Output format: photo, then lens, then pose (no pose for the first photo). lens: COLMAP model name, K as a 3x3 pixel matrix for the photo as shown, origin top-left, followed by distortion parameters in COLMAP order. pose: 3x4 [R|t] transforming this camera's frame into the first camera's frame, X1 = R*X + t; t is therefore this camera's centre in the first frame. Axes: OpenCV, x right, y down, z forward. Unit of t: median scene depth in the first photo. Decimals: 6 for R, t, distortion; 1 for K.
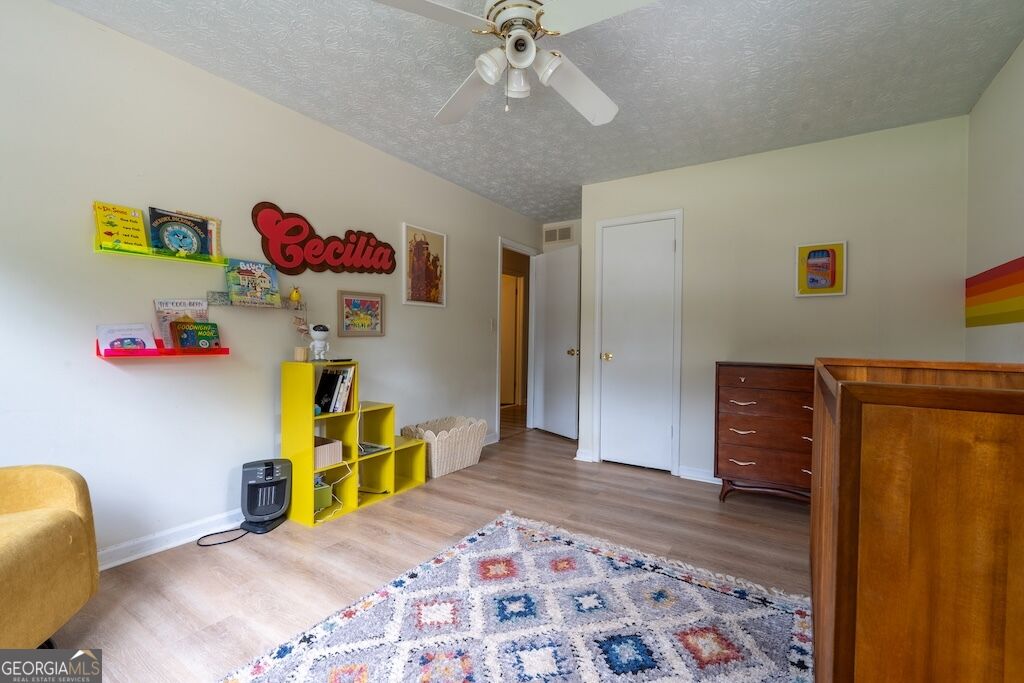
lens RADIAL K [[448.5, 0, 512.6], [0, 448.5, 344.1], [0, 0, 1]] dist [0.000728, -0.001070]
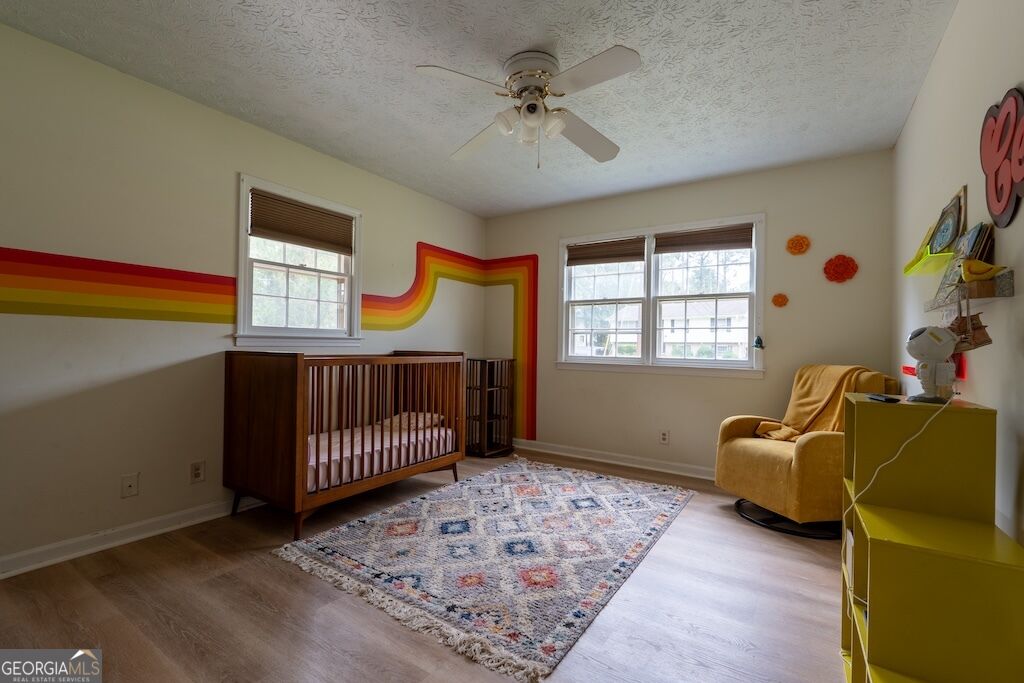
lens RADIAL K [[448.5, 0, 511.3], [0, 448.5, 343.5], [0, 0, 1]] dist [0.000728, -0.001070]
pose [[-0.999625, -0.025965, 0.008743, 0.037362], [-0.025962, 0.999663, 0.000404, -0.016818], [-0.008751, 0.000177, -0.999962, 2.357655]]
